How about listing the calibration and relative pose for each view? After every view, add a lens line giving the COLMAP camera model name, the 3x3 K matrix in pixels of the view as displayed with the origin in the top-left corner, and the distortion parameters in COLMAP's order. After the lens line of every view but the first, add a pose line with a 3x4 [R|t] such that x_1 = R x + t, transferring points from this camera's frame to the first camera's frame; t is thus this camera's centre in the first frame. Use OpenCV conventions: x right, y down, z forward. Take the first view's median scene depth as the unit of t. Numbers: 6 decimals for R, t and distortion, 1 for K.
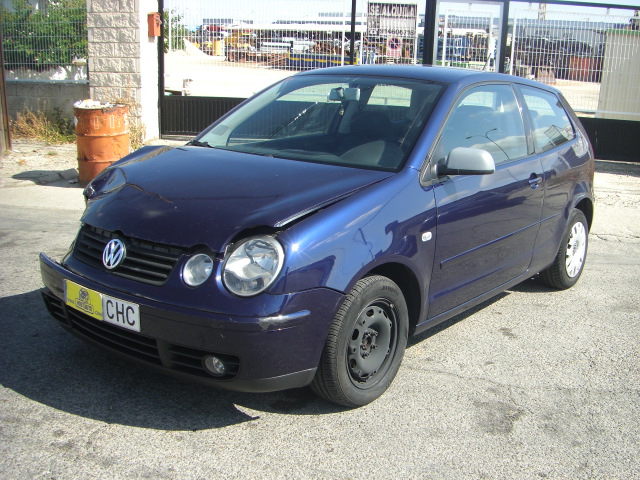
lens RADIAL K [[719.9, 0, 350.5], [0, 719.9, 263.5], [0, 0, 1]] dist [-0.211903, 0.163129]
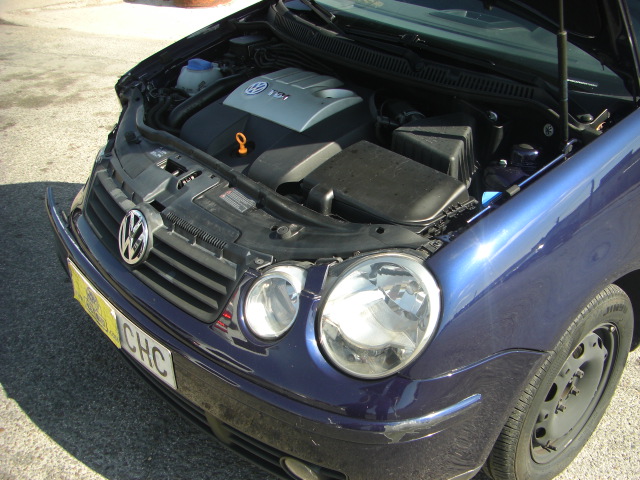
lens RADIAL K [[719.9, 0, 350.5], [0, 719.9, 263.5], [0, 0, 1]] dist [-0.211903, 0.163129]
pose [[0.983706, 0.072907, -0.164337, -0.069367], [-0.022607, 0.956990, 0.289238, -0.166232], [0.178357, -0.280810, 0.943045, 0.495852]]
